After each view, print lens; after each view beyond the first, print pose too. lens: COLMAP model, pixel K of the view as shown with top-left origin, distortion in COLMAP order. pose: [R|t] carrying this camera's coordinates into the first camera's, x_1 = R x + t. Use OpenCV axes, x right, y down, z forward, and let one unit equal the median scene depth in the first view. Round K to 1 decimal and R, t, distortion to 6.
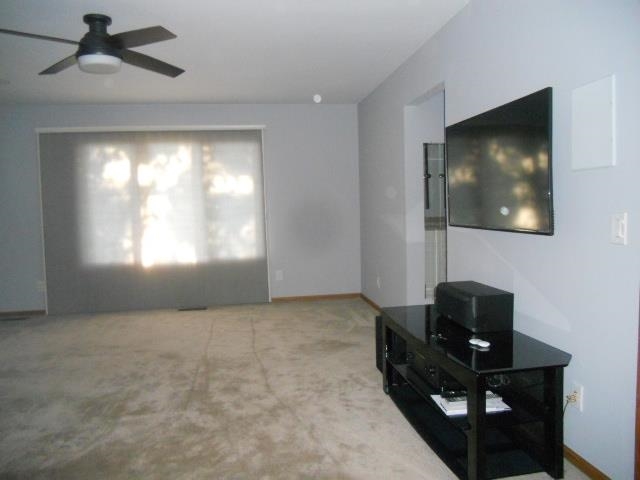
lens RADIAL K [[488.6, 0, 313.2], [0, 488.6, 257.0], [0, 0, 1]] dist [-0.046157, 0.004702]
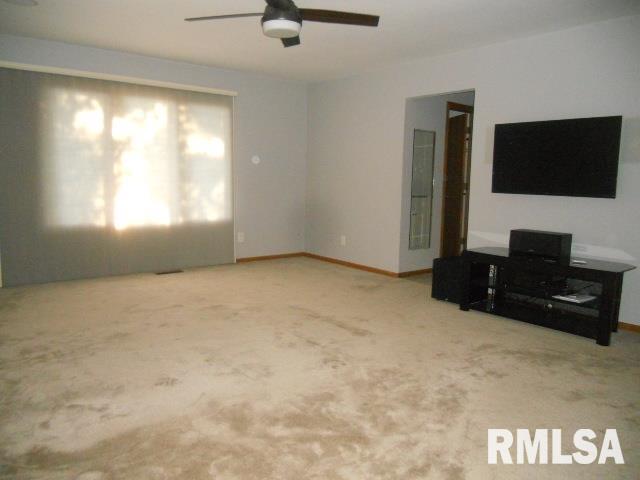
lens RADIAL K [[488.6, 0, 316.5], [0, 488.6, 252.9], [0, 0, 1]] dist [-0.046157, 0.004702]
pose [[0.861006, -0.027786, 0.507836, -0.493069], [0.003595, 0.998814, 0.048555, 0.022467], [-0.508583, -0.039981, 0.860084, 0.009265]]
